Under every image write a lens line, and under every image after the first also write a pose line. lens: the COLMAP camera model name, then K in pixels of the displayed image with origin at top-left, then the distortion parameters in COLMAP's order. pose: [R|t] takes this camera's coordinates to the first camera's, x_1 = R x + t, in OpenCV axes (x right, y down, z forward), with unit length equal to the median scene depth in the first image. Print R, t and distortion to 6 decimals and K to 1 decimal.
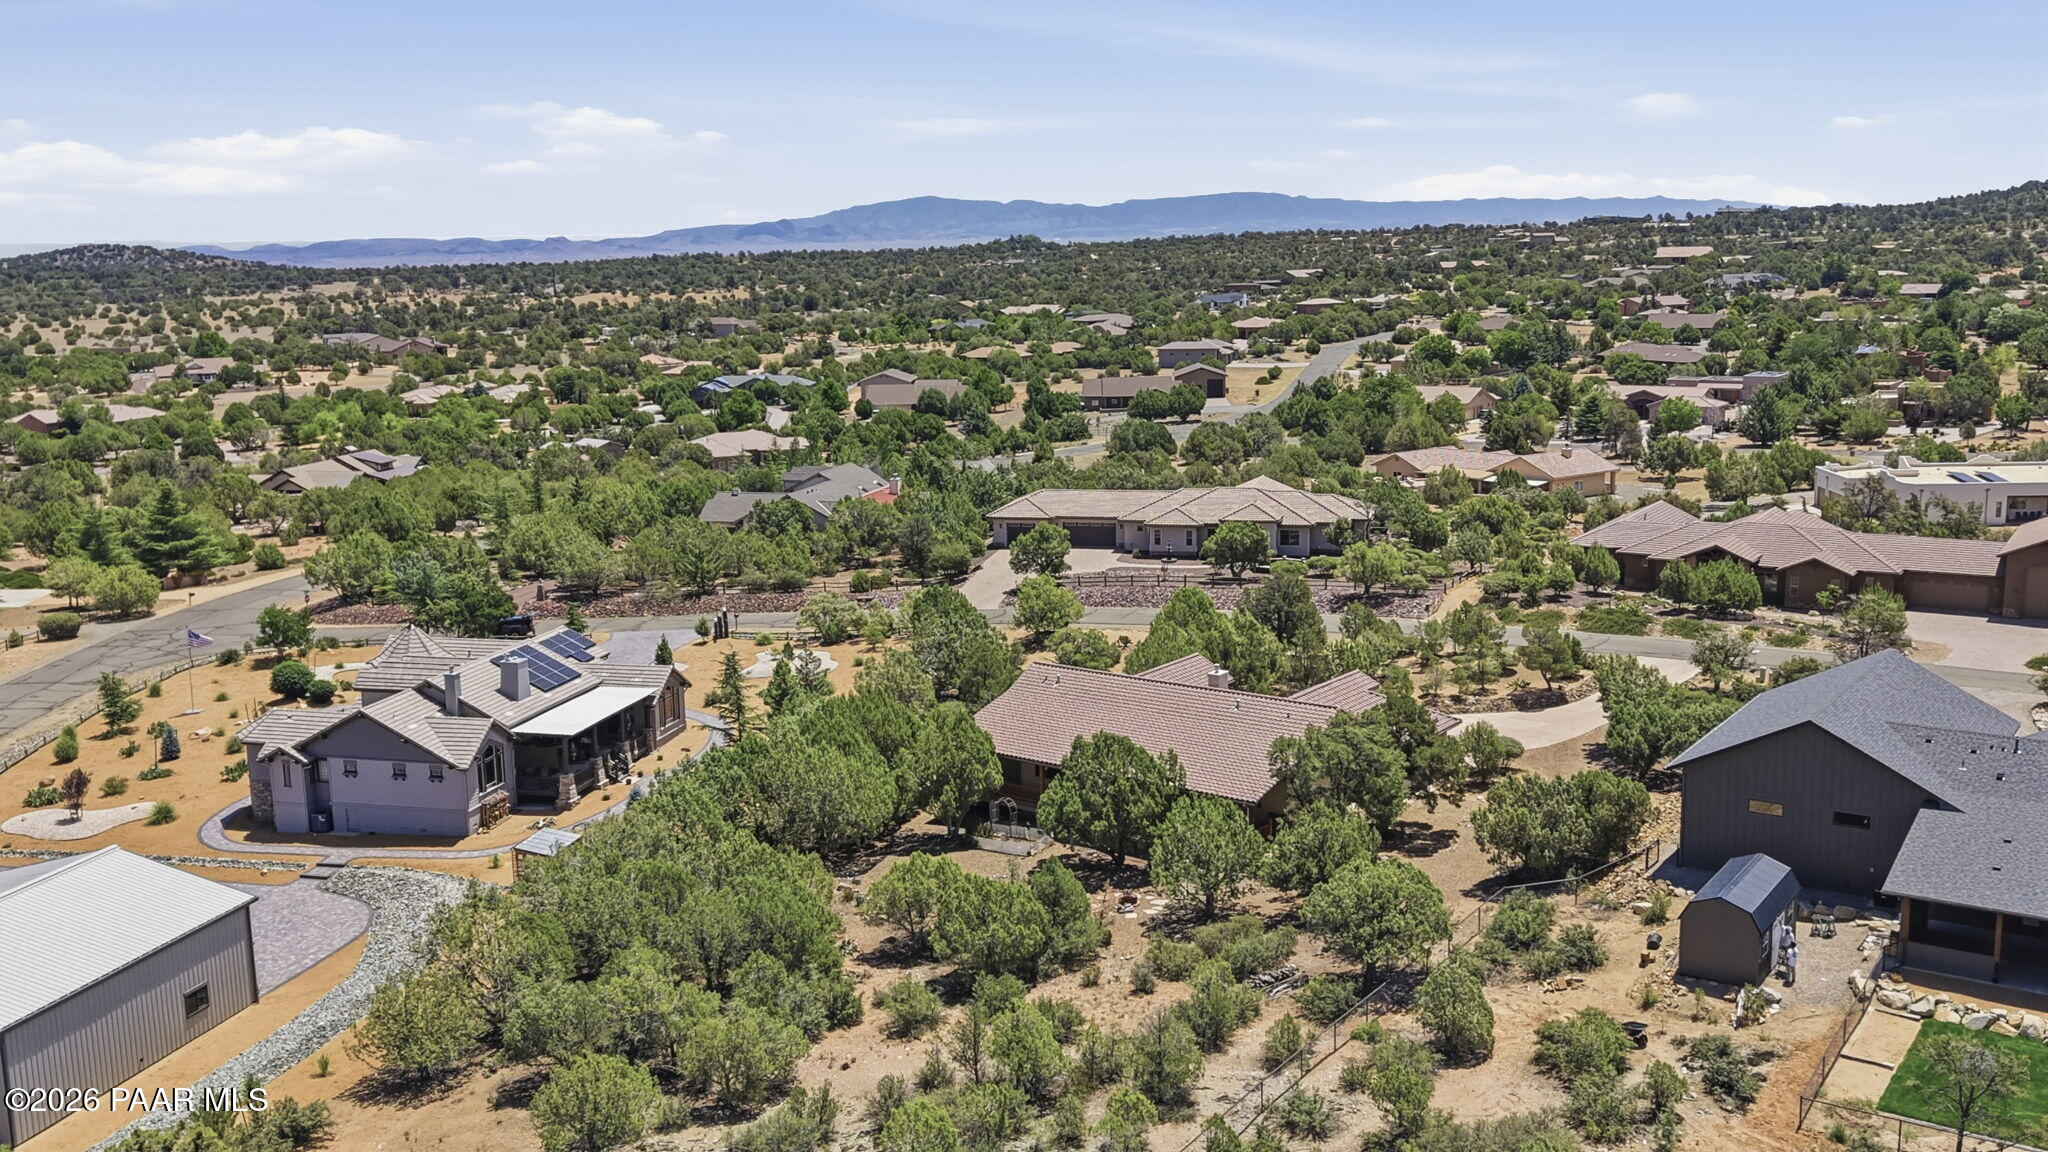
lens RADIAL K [[1888.0, 0, 1032.5], [0, 1888.0, 585.4], [0, 0, 1]] dist [0.155768, -0.390050]
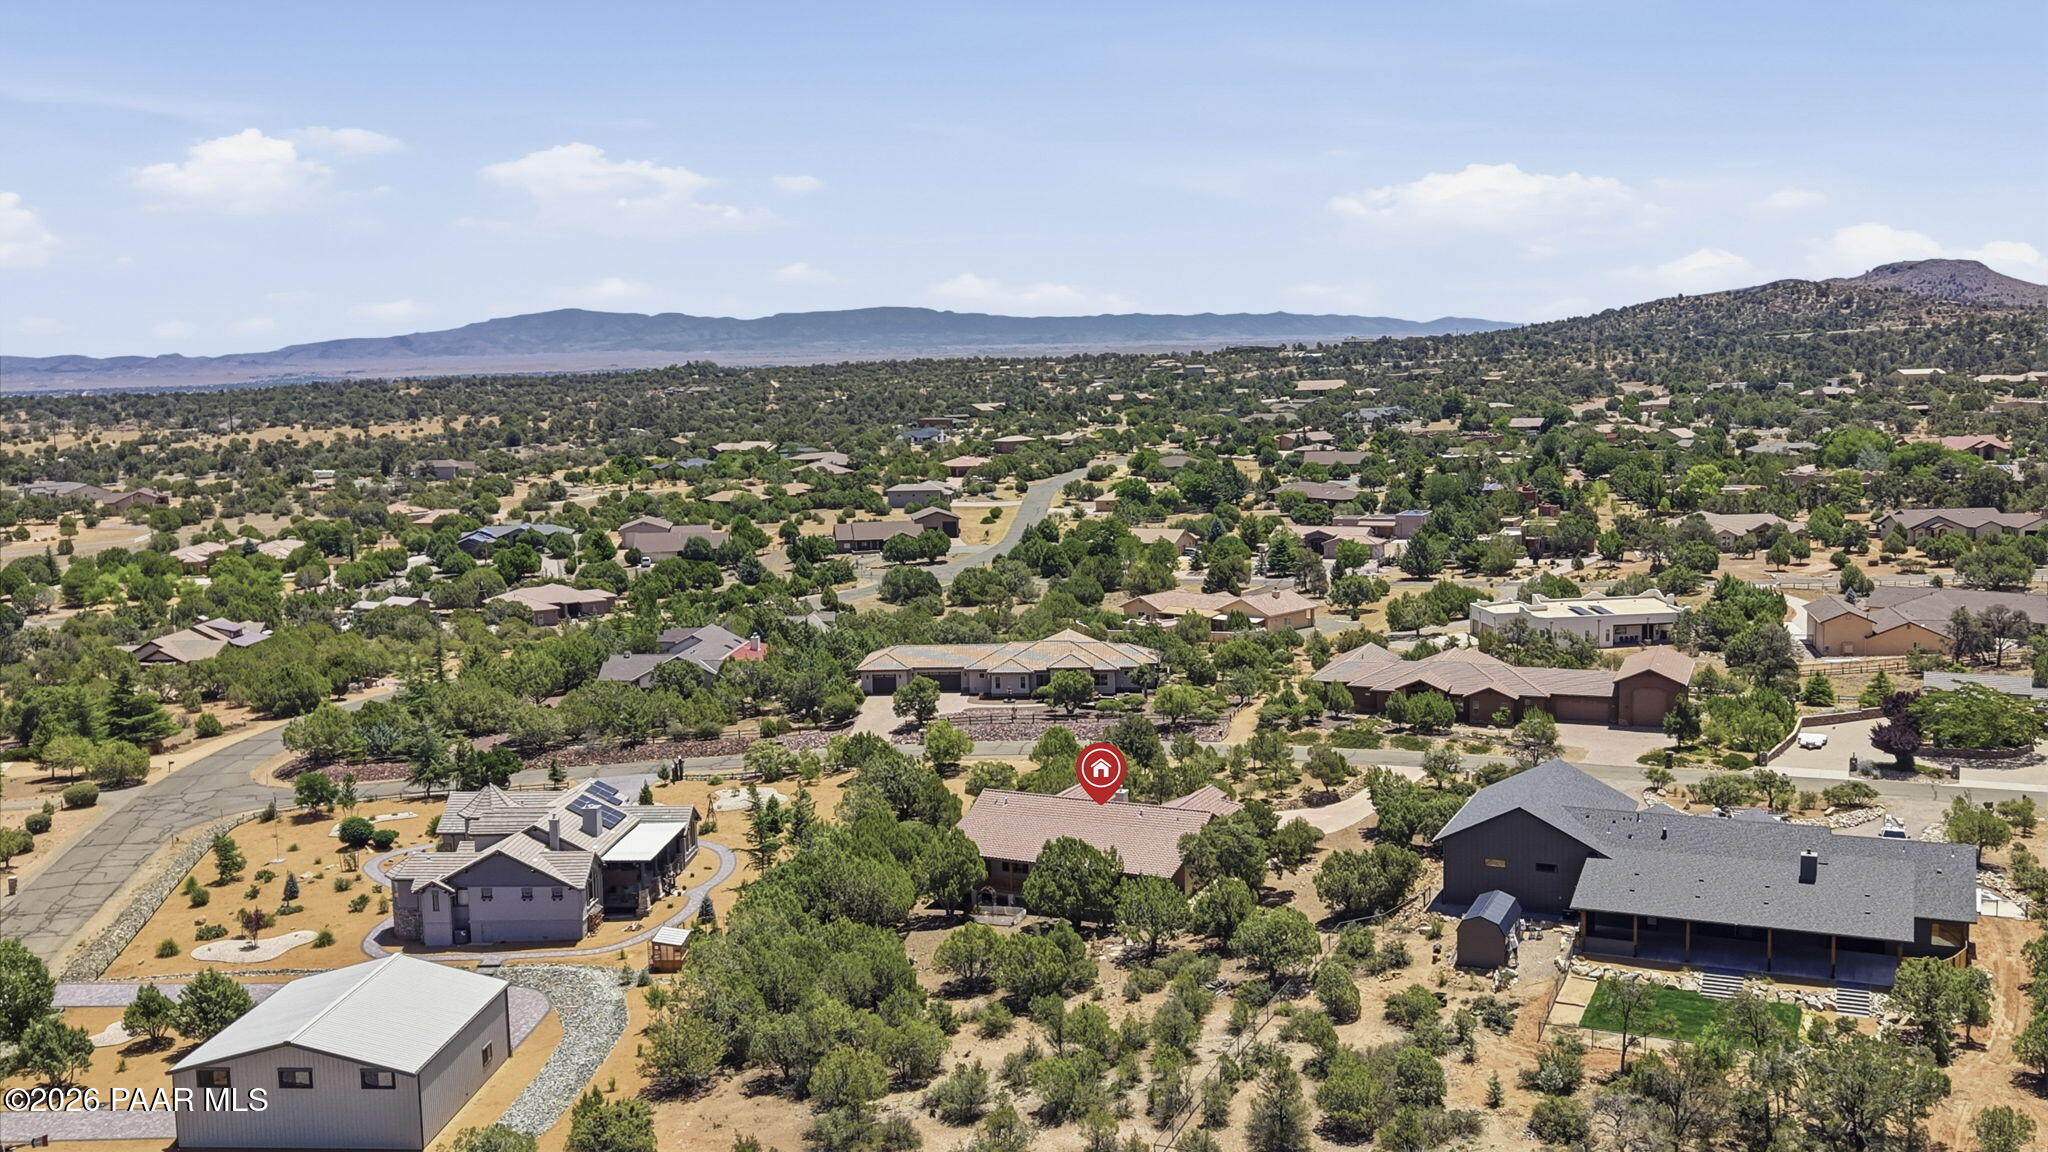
lens RADIAL K [[1888.0, 0, 1032.5], [0, 1888.0, 585.4], [0, 0, 1]] dist [0.155768, -0.390050]
pose [[0.983386, -0.026816, 0.179538, -0.147082], [0.037044, 0.997861, -0.053860, -0.023263], [-0.177709, 0.059616, 0.982276, -0.271774]]
